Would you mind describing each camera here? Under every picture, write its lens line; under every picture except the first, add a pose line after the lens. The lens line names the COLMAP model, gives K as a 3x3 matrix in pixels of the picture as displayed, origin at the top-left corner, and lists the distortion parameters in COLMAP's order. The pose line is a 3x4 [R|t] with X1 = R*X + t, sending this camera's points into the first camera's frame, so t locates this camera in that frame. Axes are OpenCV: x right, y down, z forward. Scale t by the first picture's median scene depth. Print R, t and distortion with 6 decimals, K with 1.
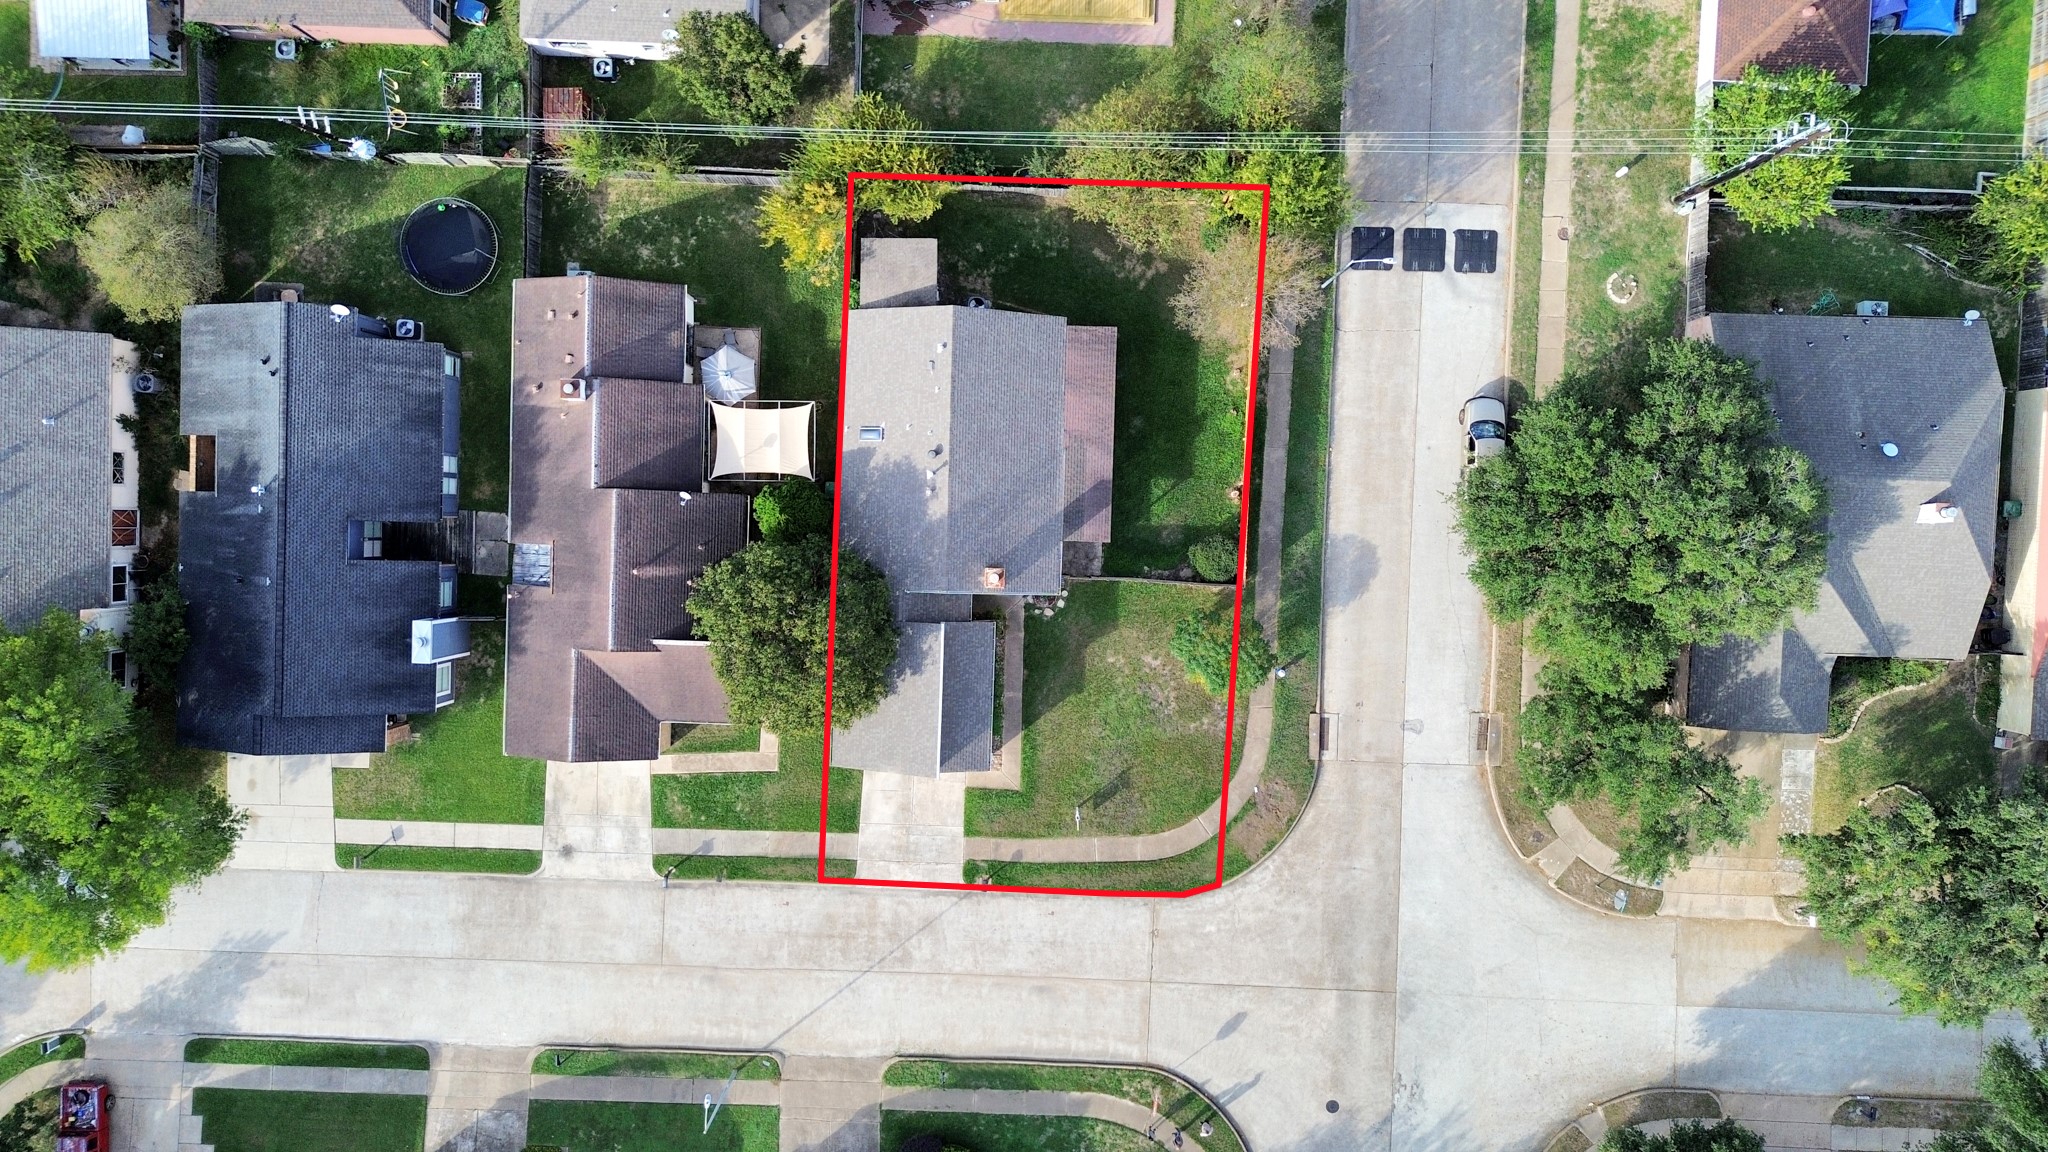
lens RADIAL K [[1444.2, 0, 1024.0], [0, 1444.2, 576.0], [0, 0, 1]] dist [0.076000, -0.084306]
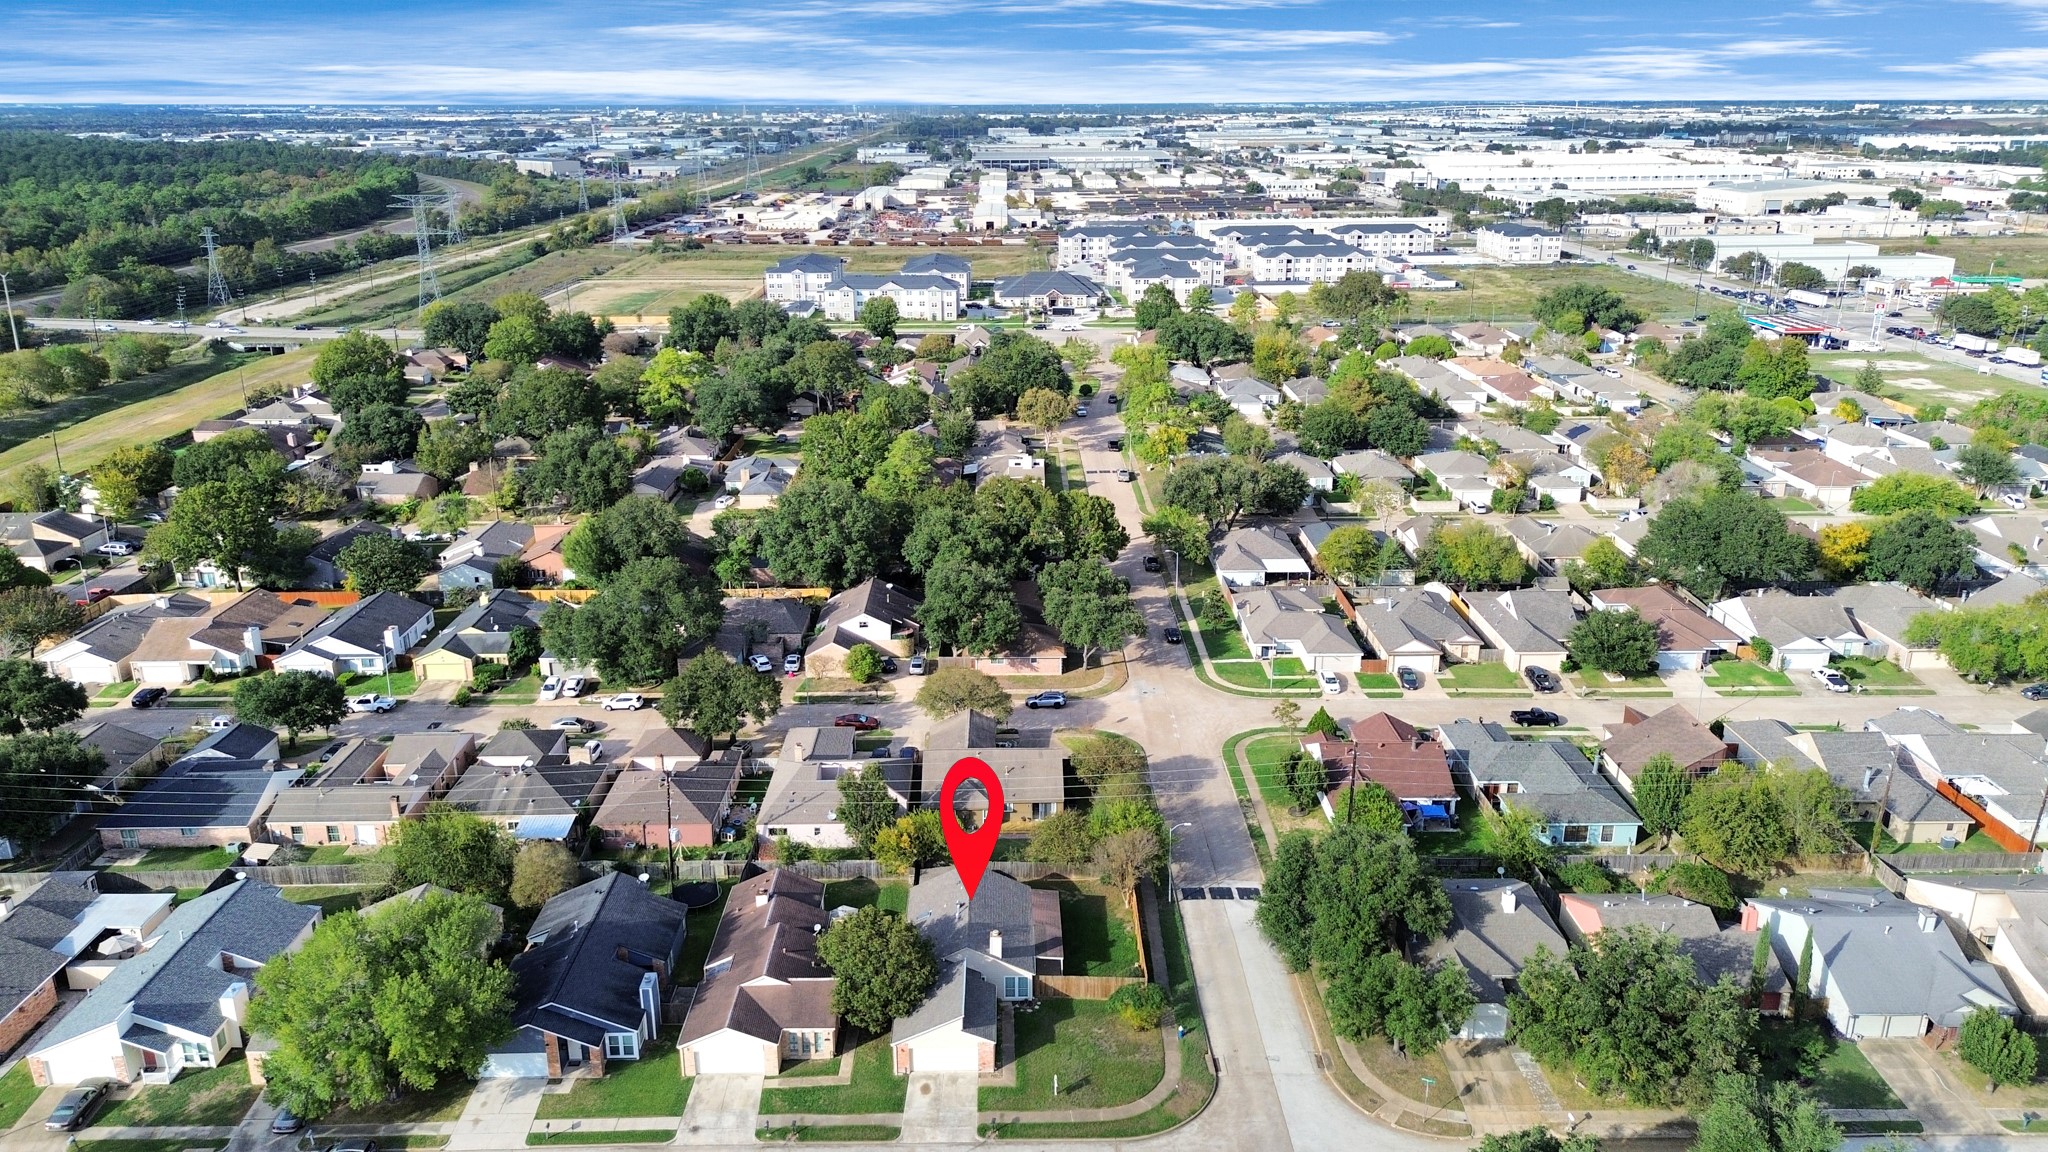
lens RADIAL K [[1444.2, 0, 1024.0], [0, 1444.2, 576.0], [0, 0, 1]] dist [0.076000, -0.084306]
pose [[0.998840, -0.005655, 0.047826, -0.061934], [0.047452, 0.285086, -0.957327, 1.403106], [-0.008221, 0.958485, 0.285023, 0.086032]]
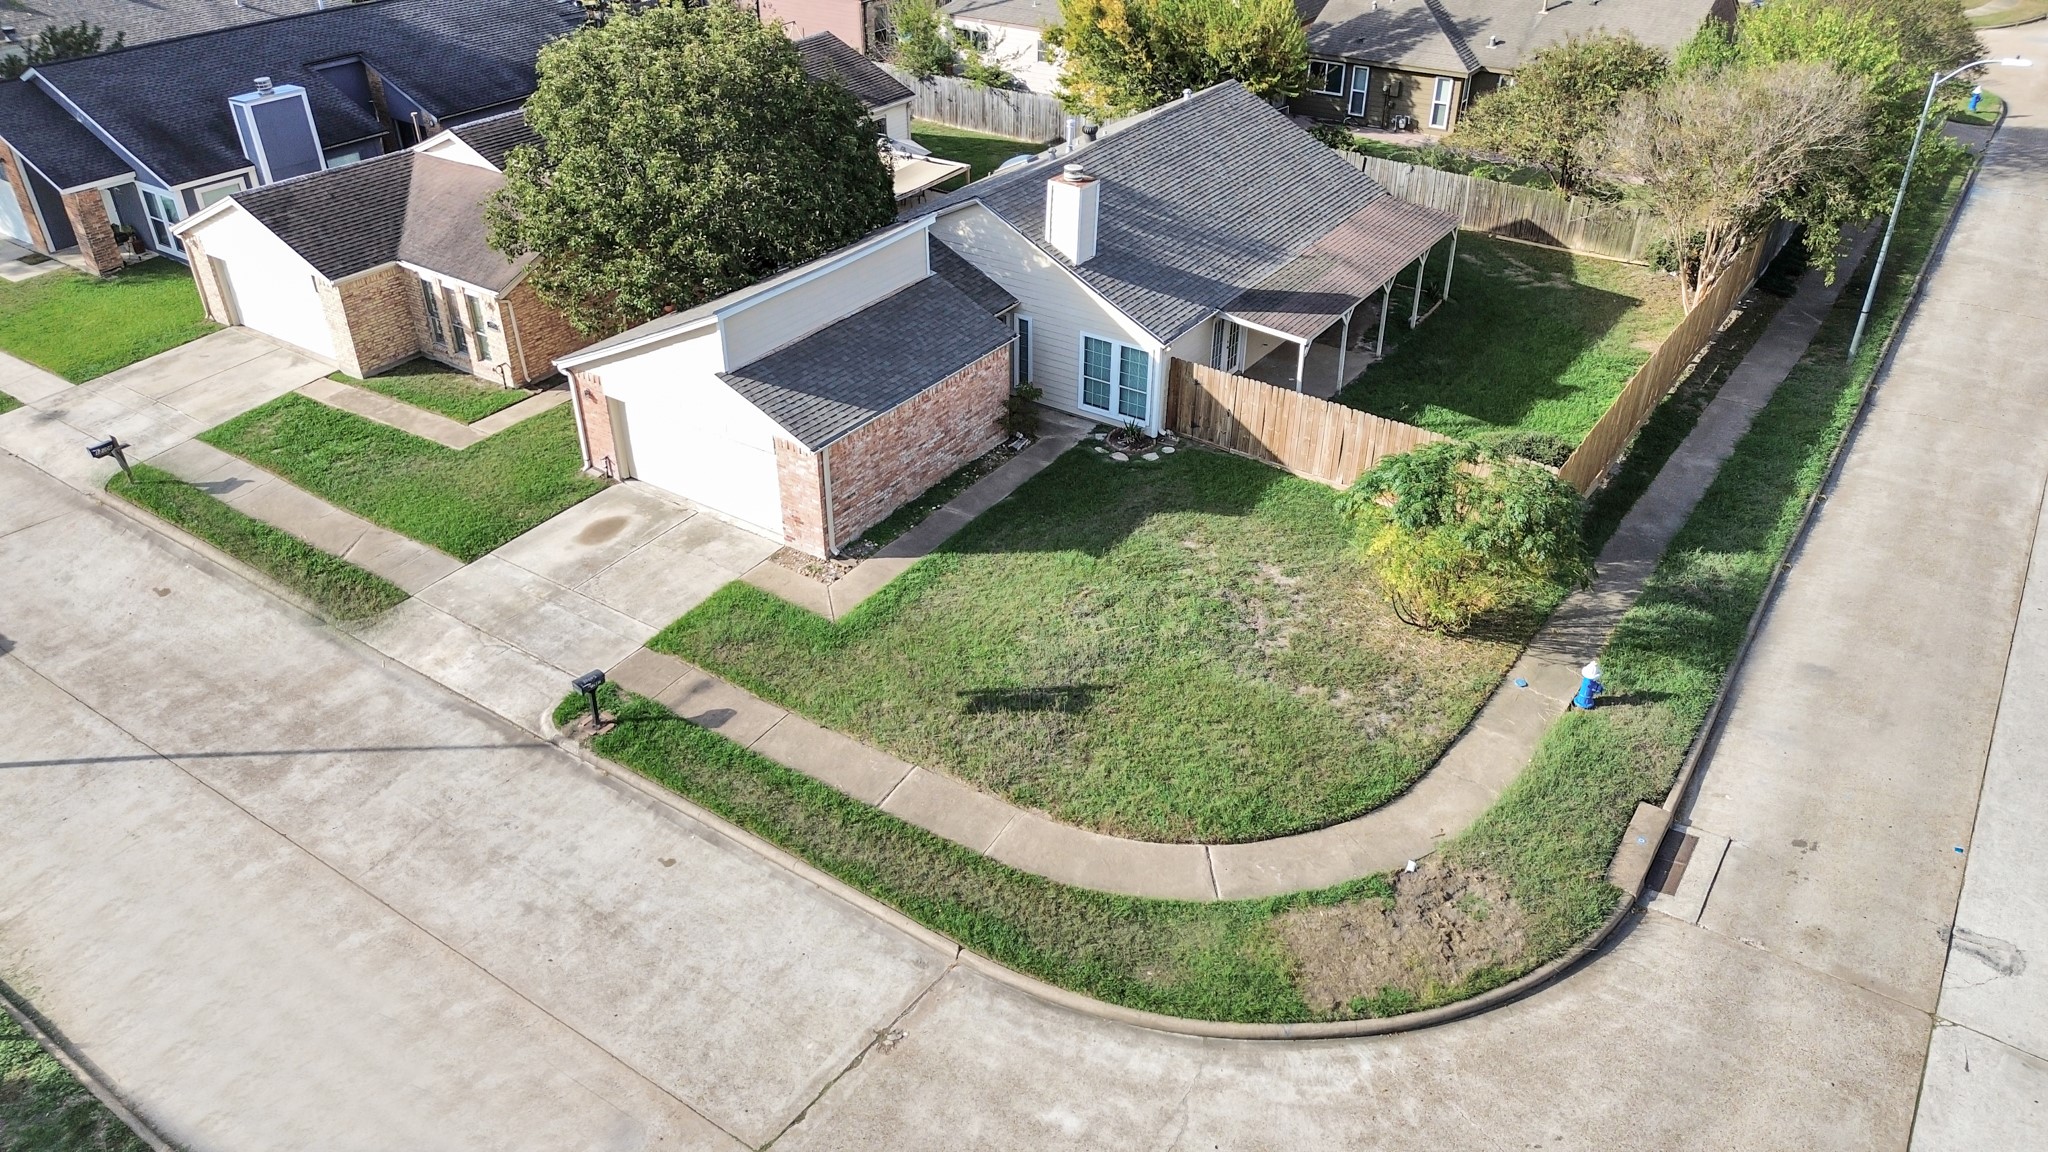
lens RADIAL K [[1444.2, 0, 1024.0], [0, 1444.2, 576.0], [0, 0, 1]] dist [0.076000, -0.084306]
pose [[0.841074, 0.296748, -0.452255, 0.214738], [-0.540485, 0.427527, -0.724636, 0.399587], [-0.021683, 0.853910, 0.519970, 0.778650]]
